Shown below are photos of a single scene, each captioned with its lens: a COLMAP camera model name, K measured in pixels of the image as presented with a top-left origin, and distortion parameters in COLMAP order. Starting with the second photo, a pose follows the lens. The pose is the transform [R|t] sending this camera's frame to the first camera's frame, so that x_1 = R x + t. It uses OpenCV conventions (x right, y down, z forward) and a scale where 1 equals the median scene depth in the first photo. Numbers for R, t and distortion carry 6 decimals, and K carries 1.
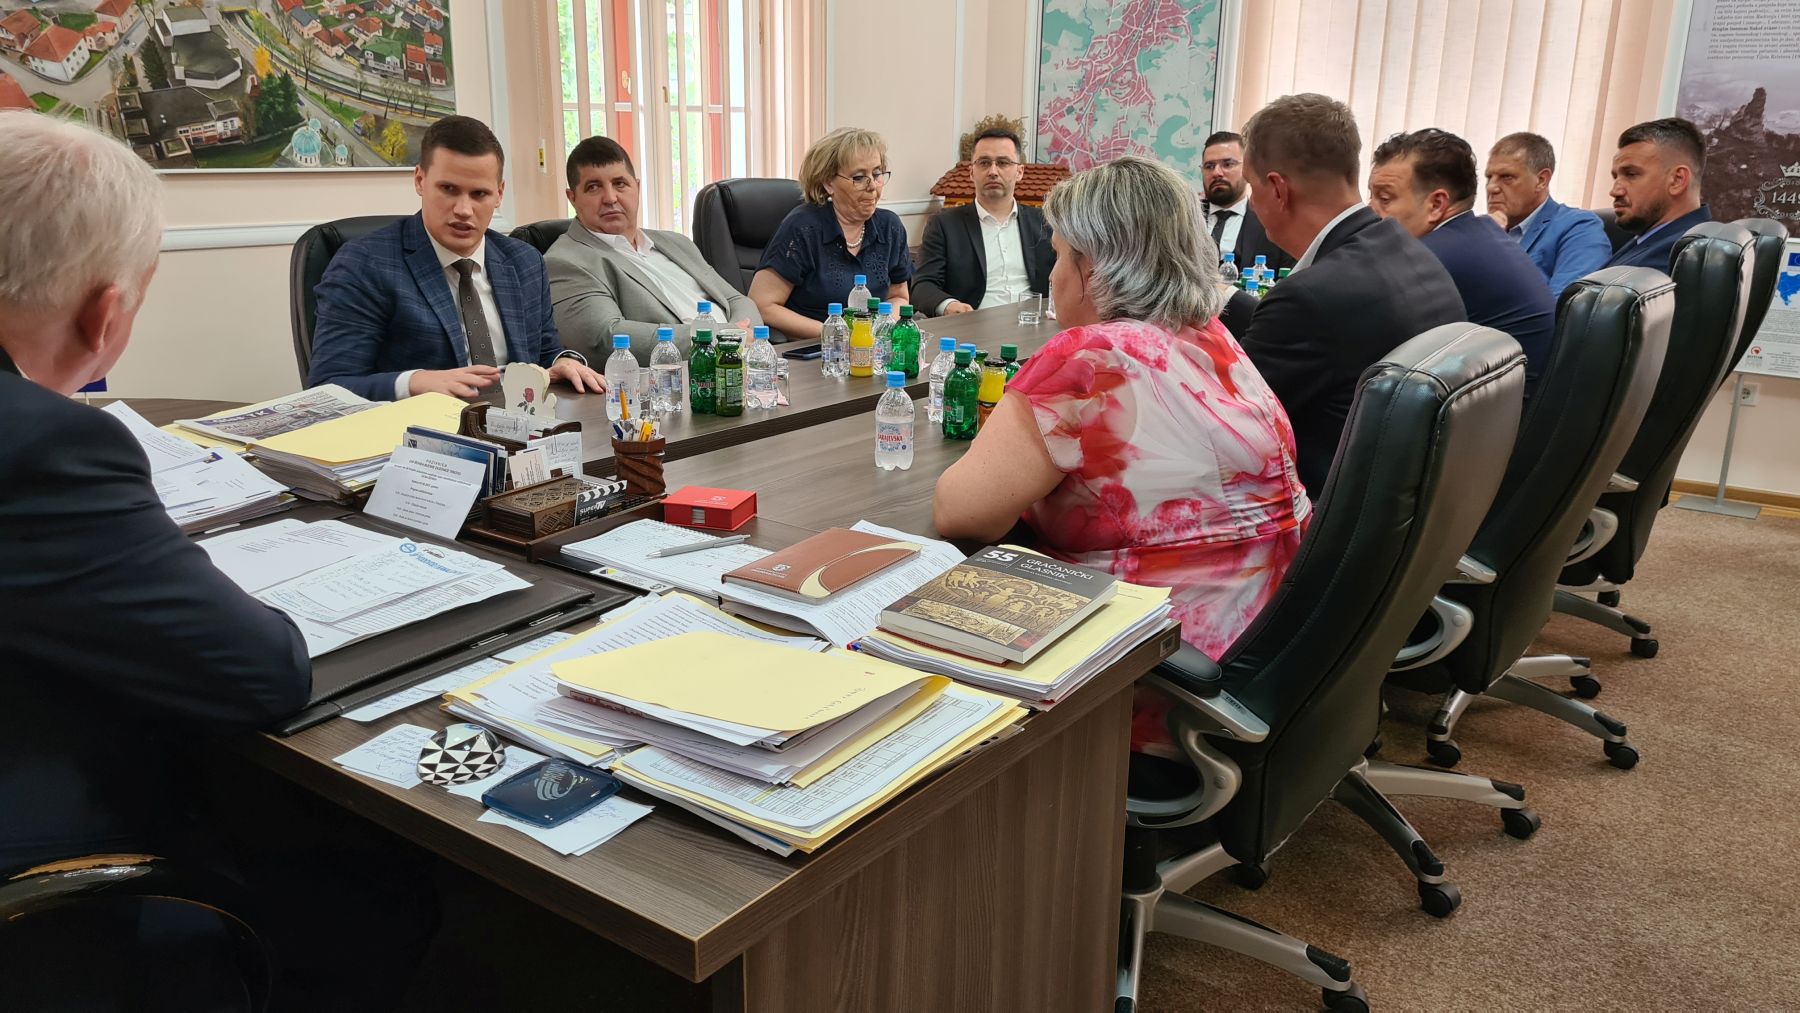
lens RADIAL K [[1342.8, 0, 904.7], [0, 1342.8, 500.0], [0, 0, 1]] dist [0.058799, -0.045235]
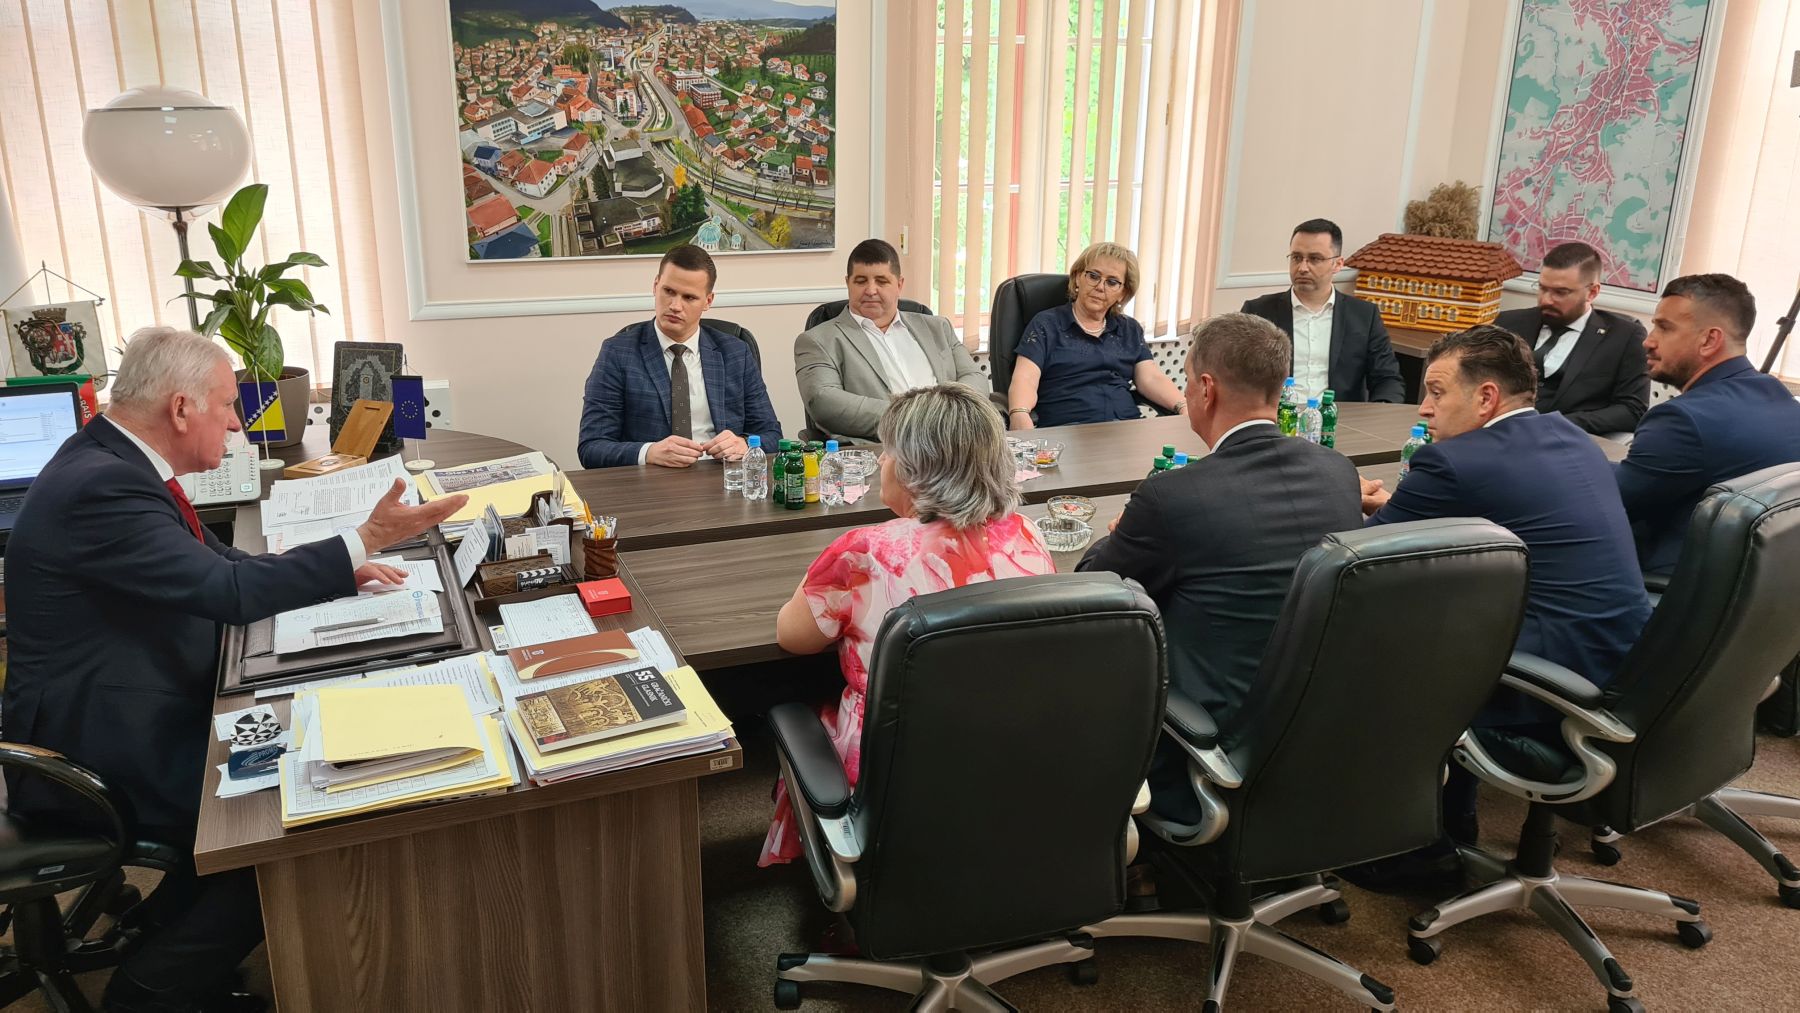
lens RADIAL K [[1342.8, 0, 899.8], [0, 1342.8, 516.8], [0, 0, 1]] dist [0.058799, -0.045235]
pose [[0.865838, 0.155060, -0.475690, 0.390983], [-0.139346, 0.987880, 0.068383, -0.106773], [0.480528, 0.007077, 0.876951, -0.061013]]
